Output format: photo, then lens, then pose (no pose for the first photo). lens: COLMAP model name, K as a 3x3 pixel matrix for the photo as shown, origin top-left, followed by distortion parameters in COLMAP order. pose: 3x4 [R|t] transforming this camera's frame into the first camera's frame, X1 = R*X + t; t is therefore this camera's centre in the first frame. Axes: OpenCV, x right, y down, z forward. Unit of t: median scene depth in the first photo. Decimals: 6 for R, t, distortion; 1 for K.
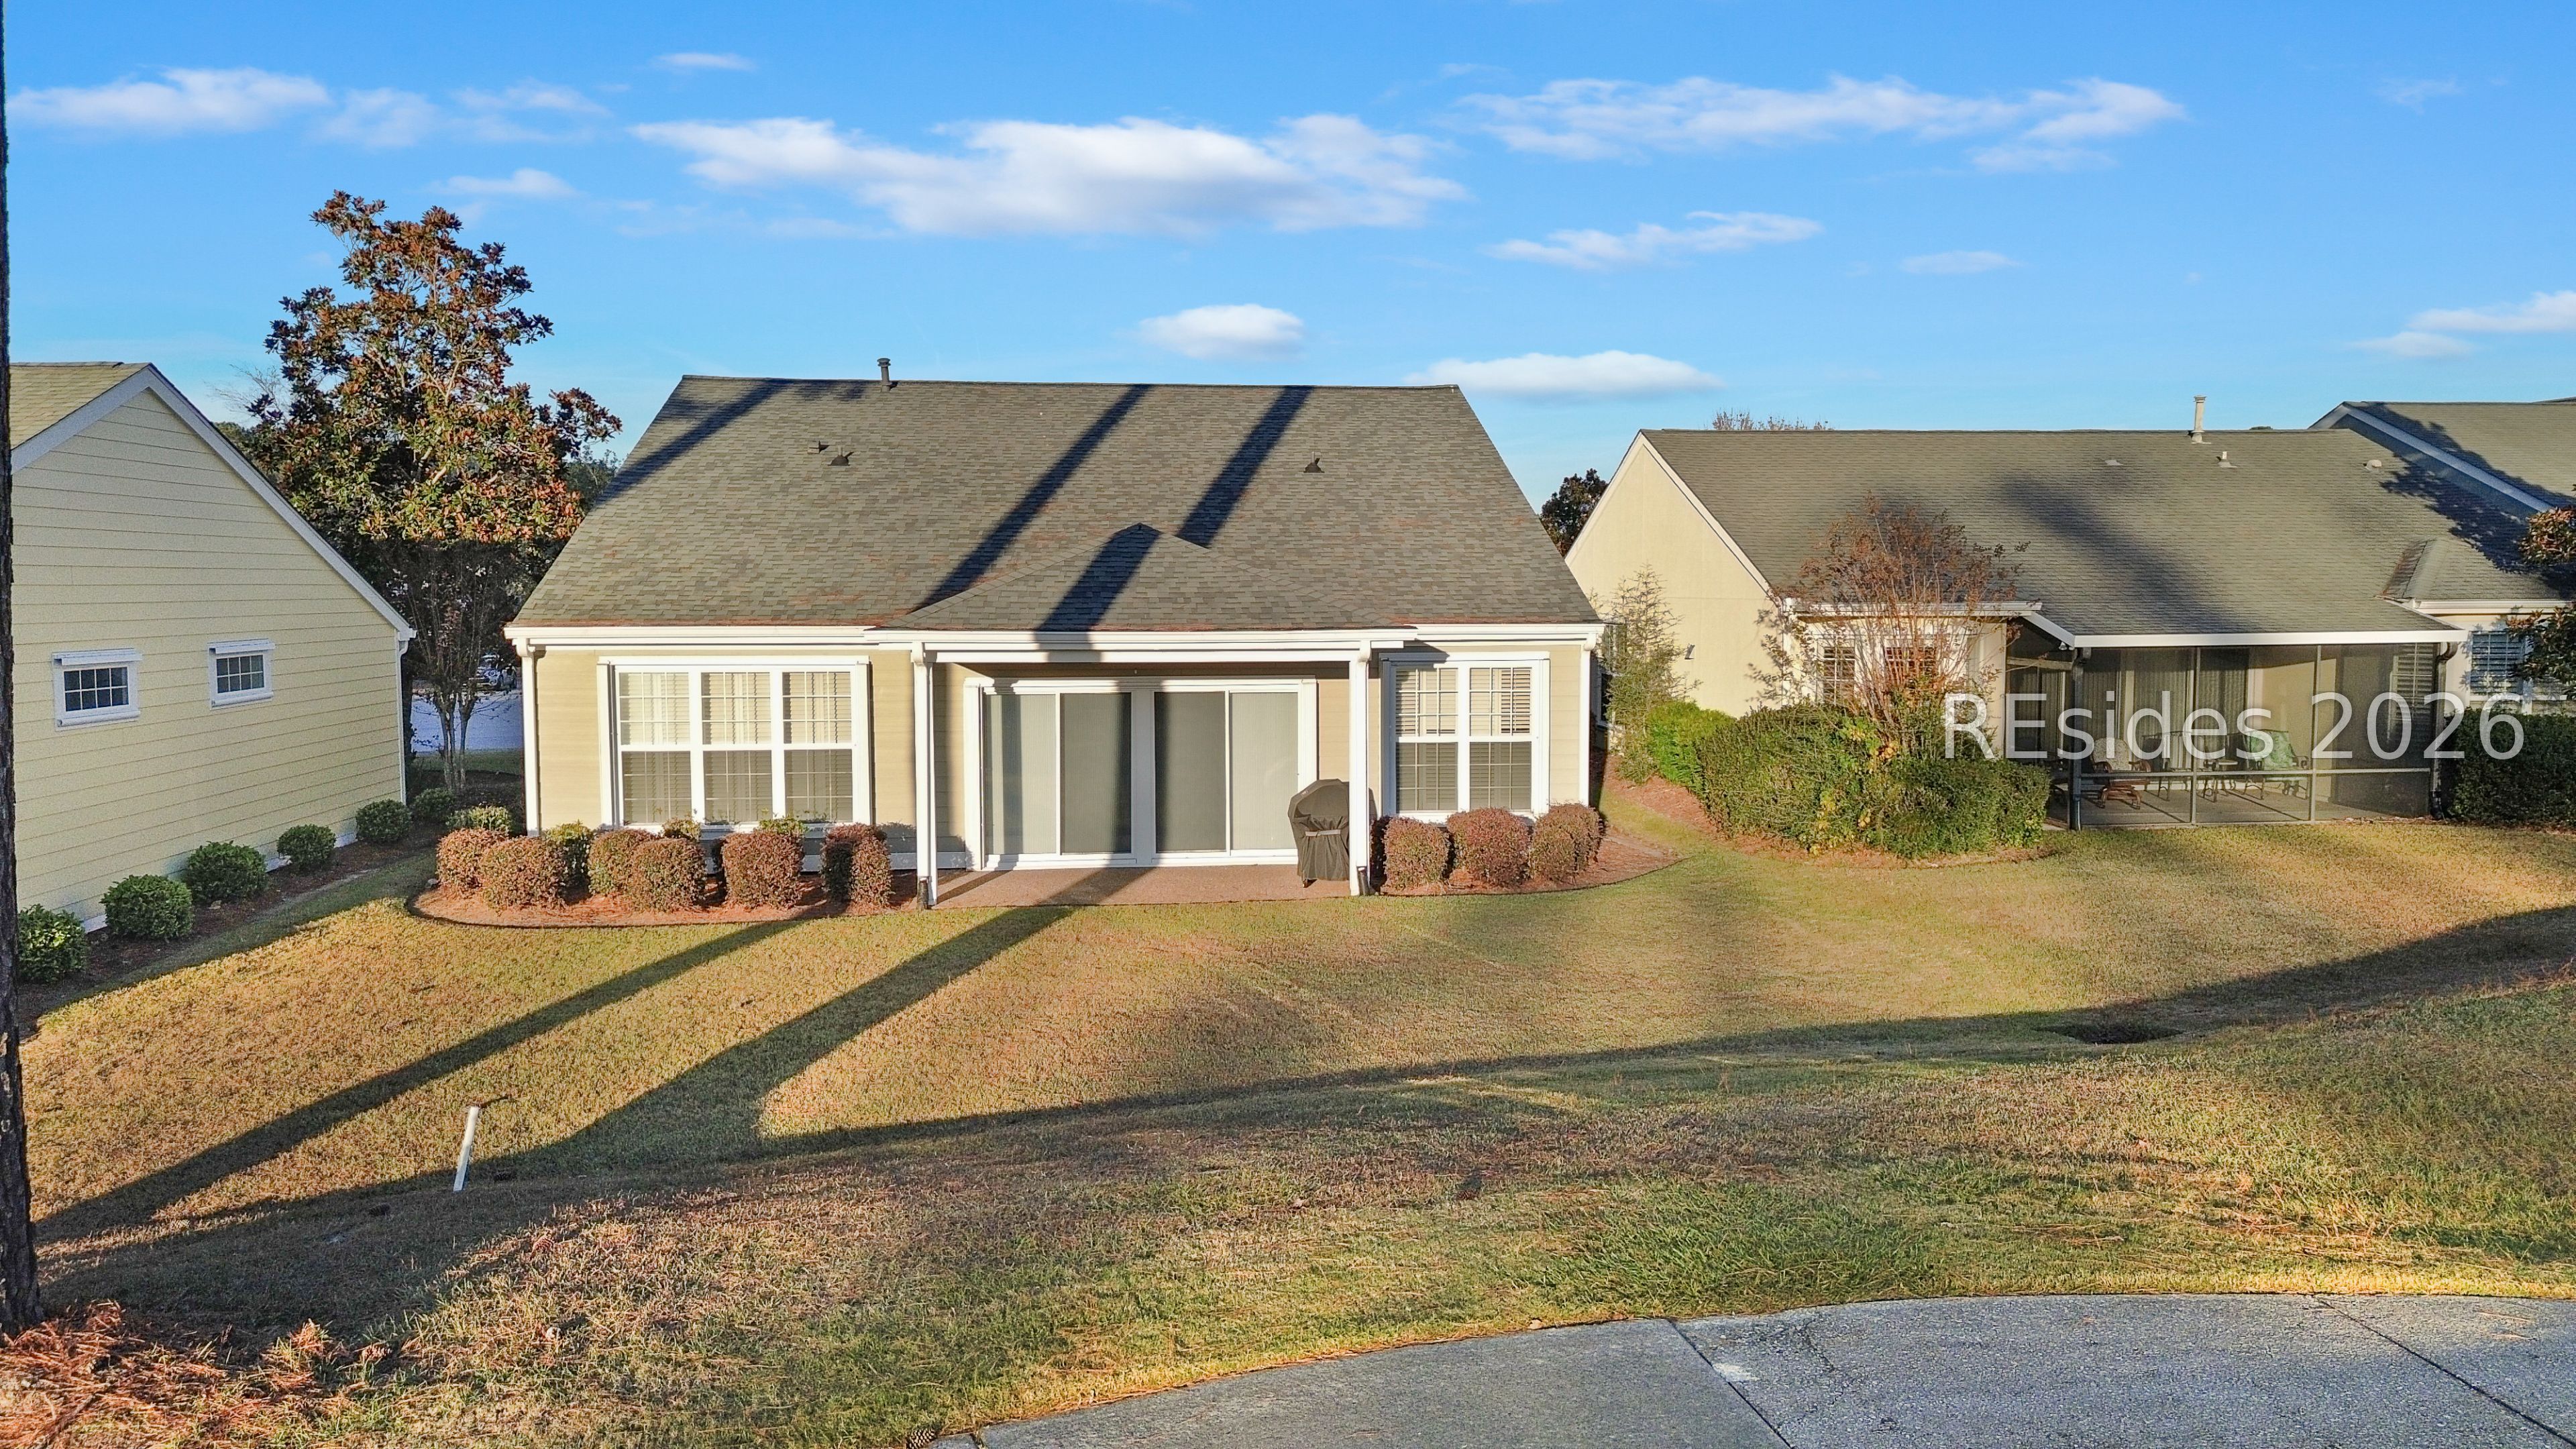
lens RADIAL K [[1795.6, 0, 1303.9], [0, 1795.6, 717.3], [0, 0, 1]] dist [0.027889, -0.027664]
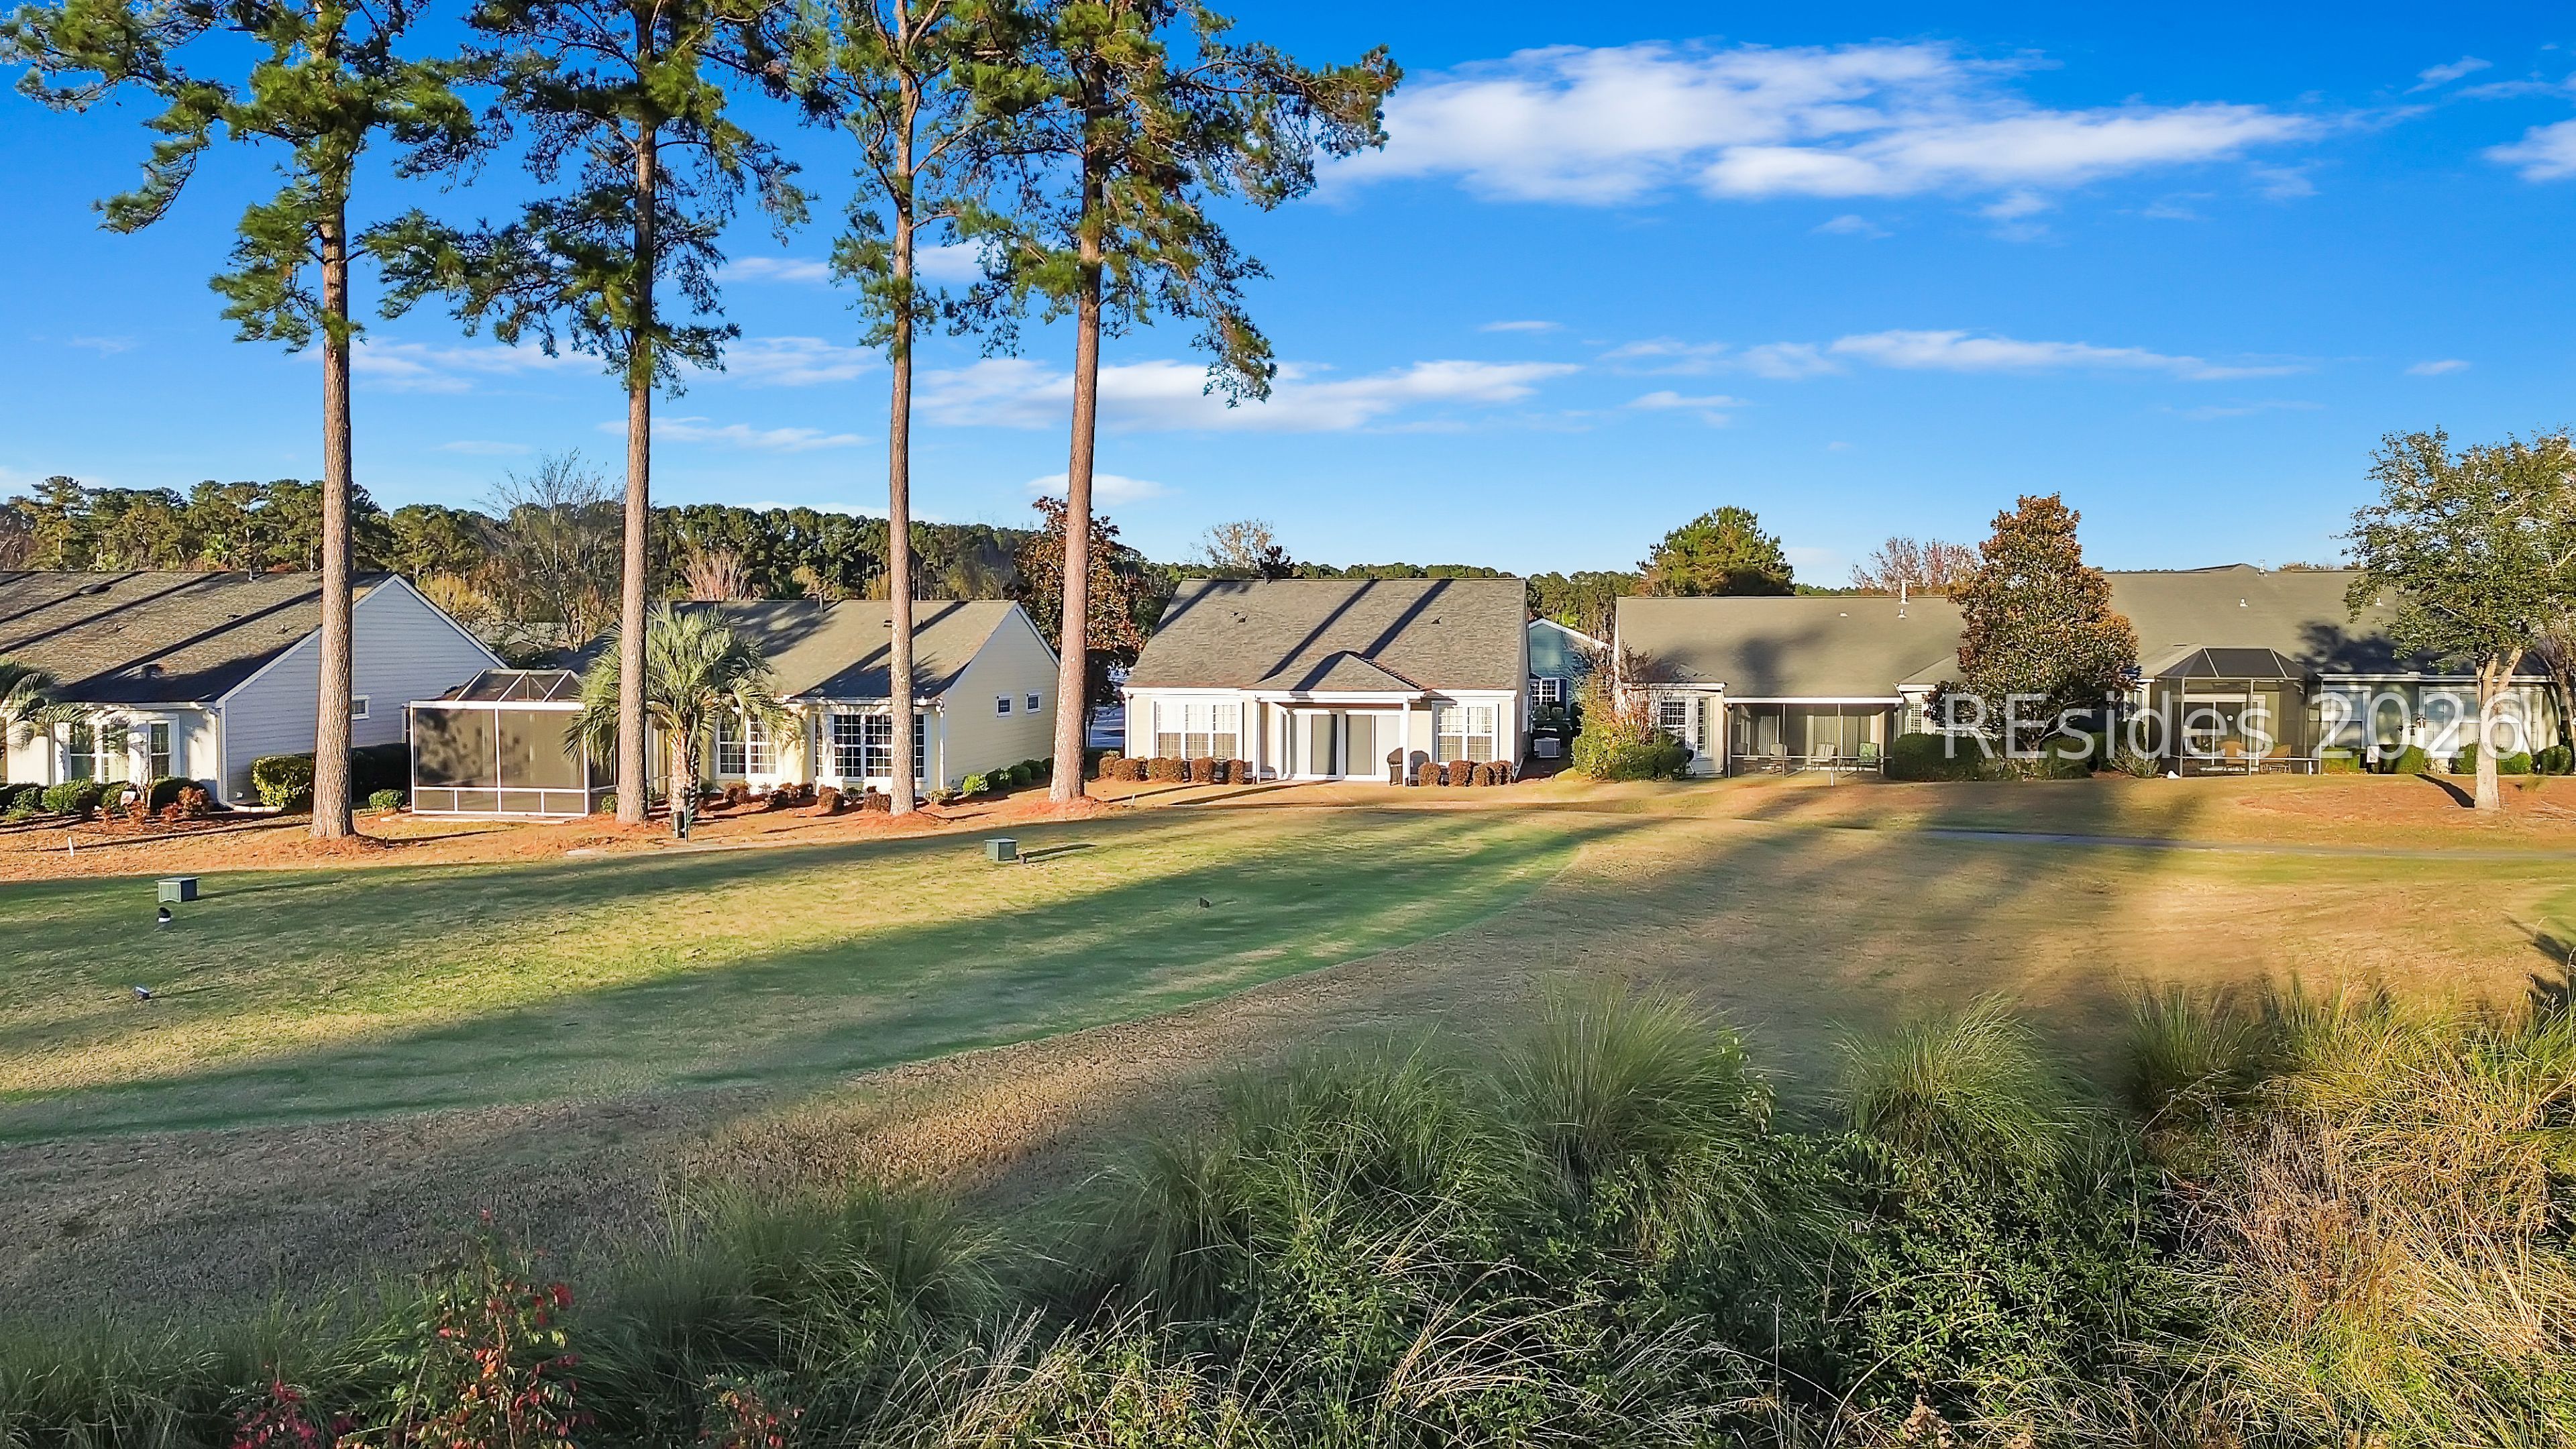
lens RADIAL K [[1795.6, 0, 1297.3], [0, 1795.6, 713.4], [0, 0, 1]] dist [0.027889, -0.027664]
pose [[0.964256, 0.014085, -0.264598, 0.557939], [-0.022711, 0.999305, -0.029569, 0.065502], [0.263997, 0.034521, 0.963905, -1.602549]]
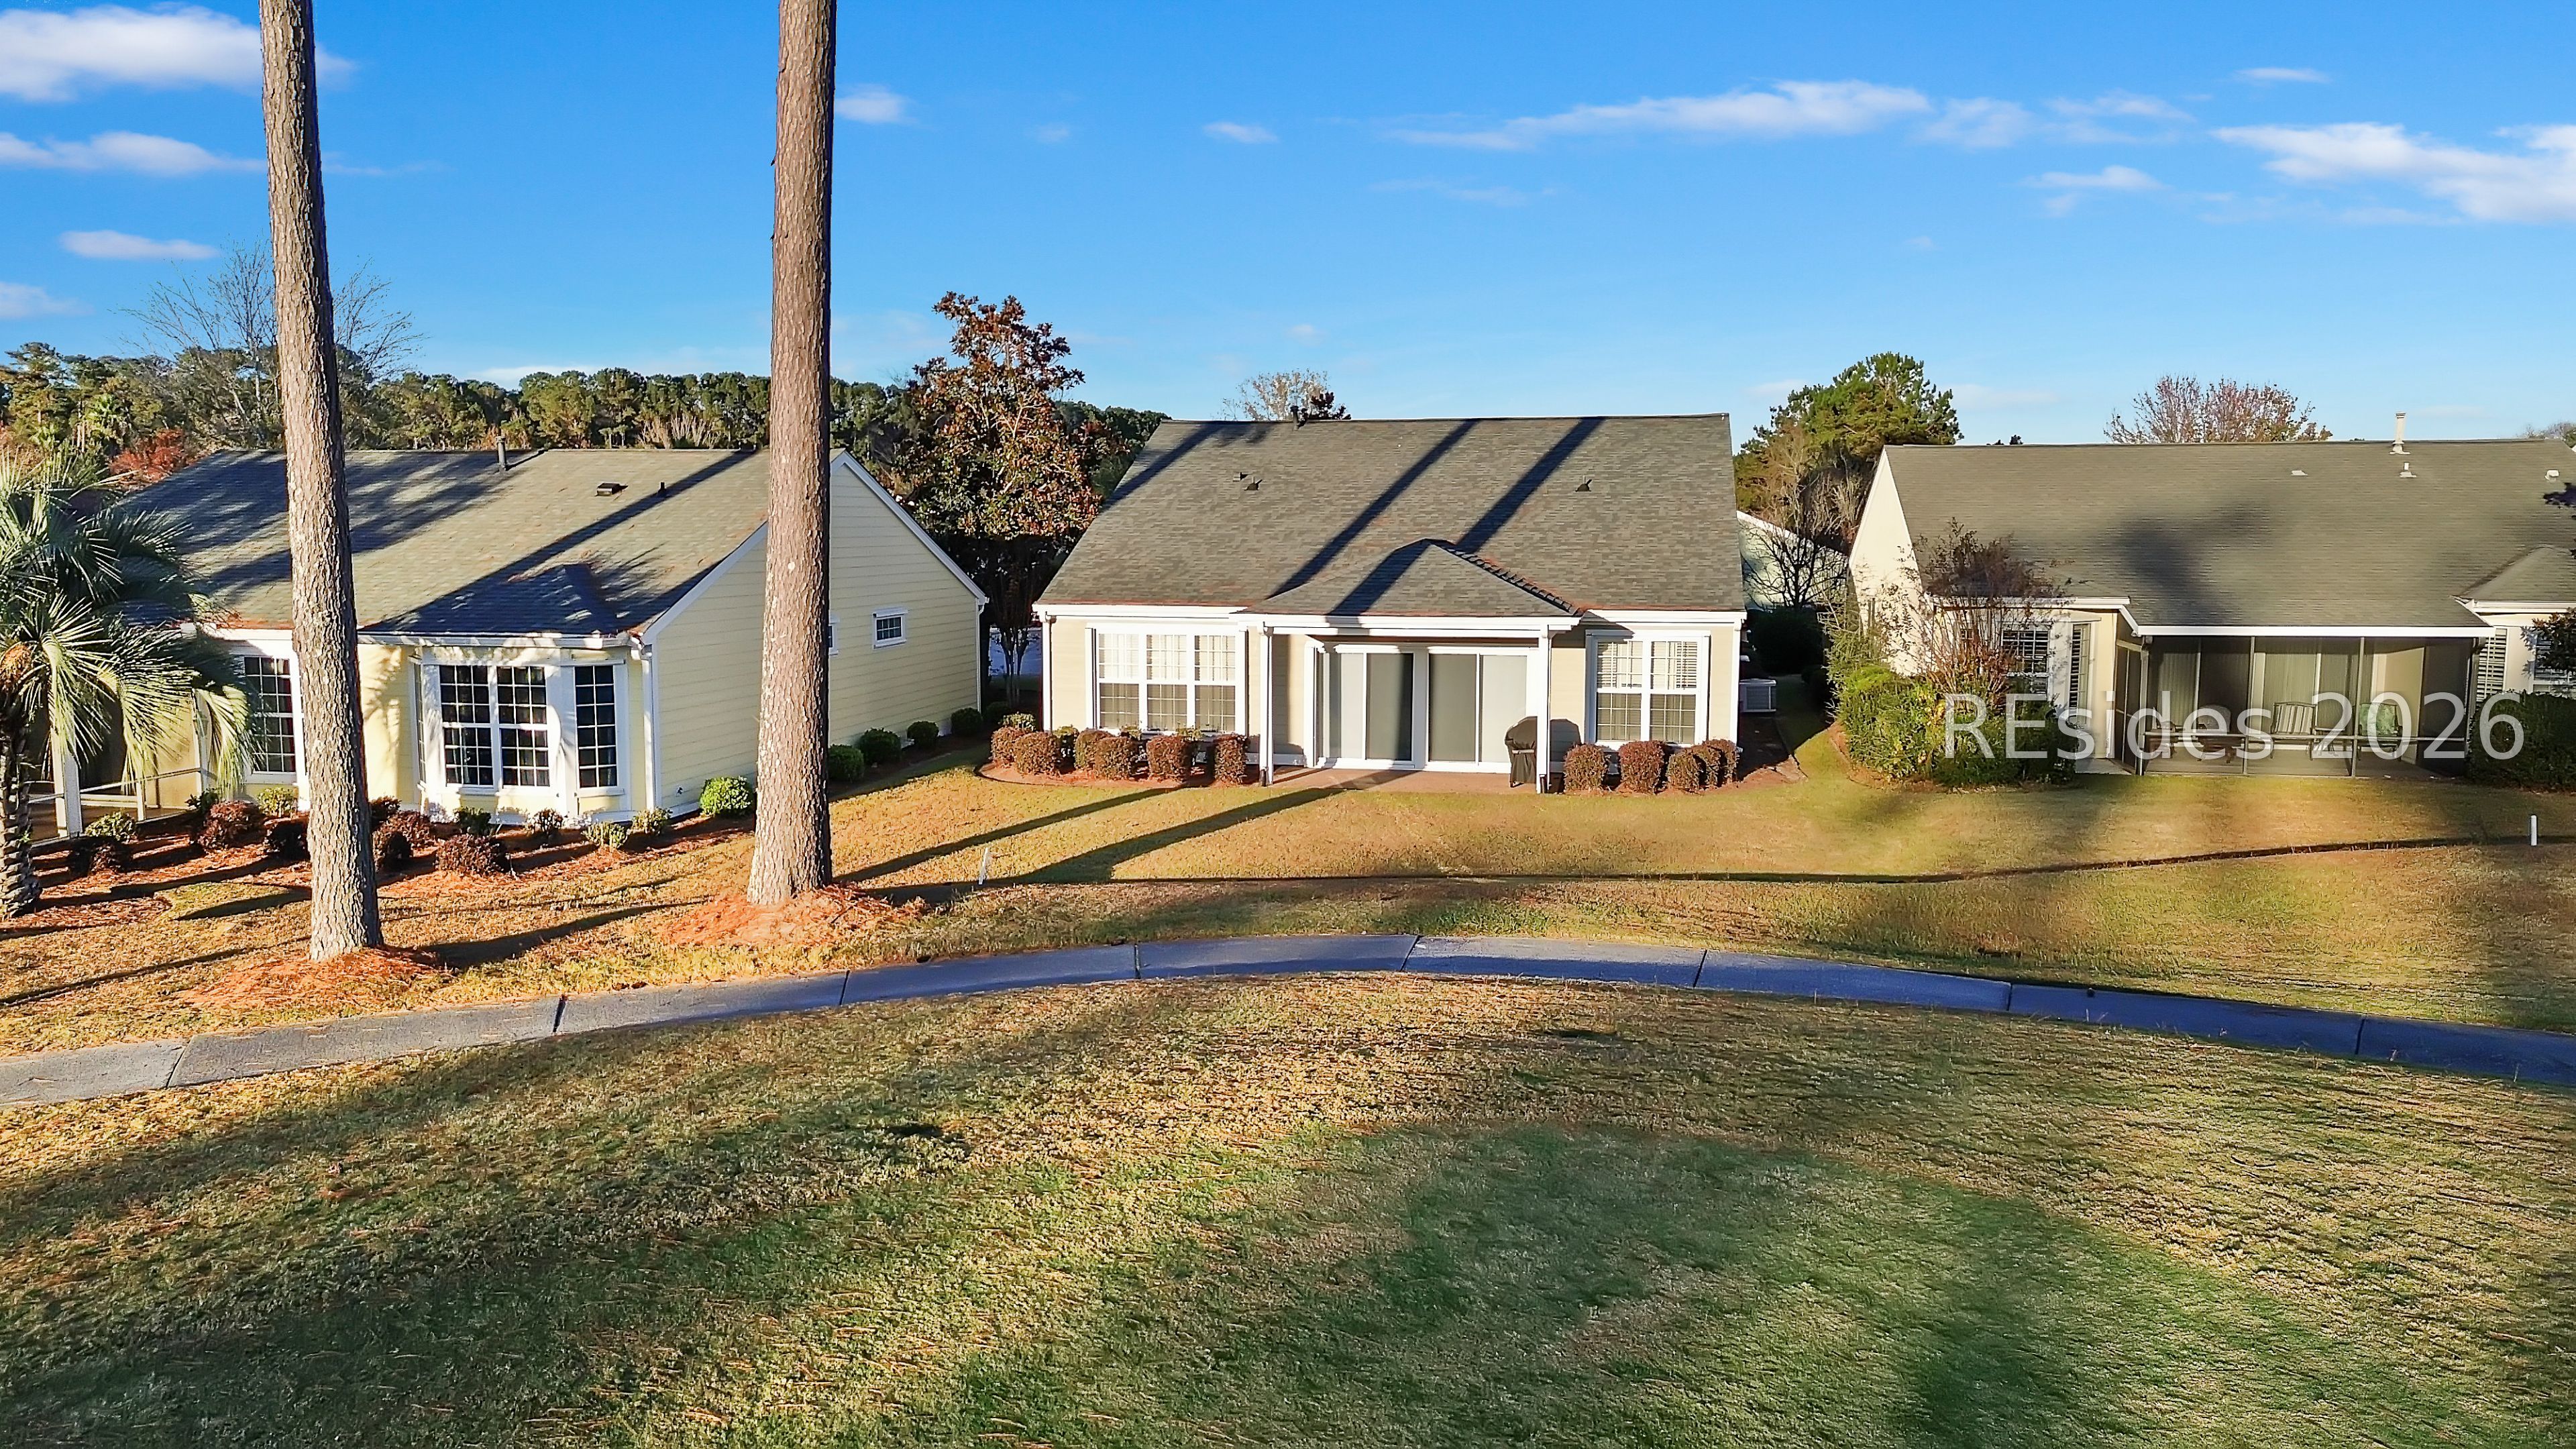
lens RADIAL K [[1795.6, 0, 1286.2], [0, 1795.6, 736.8], [0, 0, 1]] dist [0.027889, -0.027664]
pose [[0.952629, 0.039373, -0.301575, 0.258265], [-0.025094, 0.998379, 0.051077, -0.018301], [0.303098, -0.041090, 0.952073, -0.461098]]
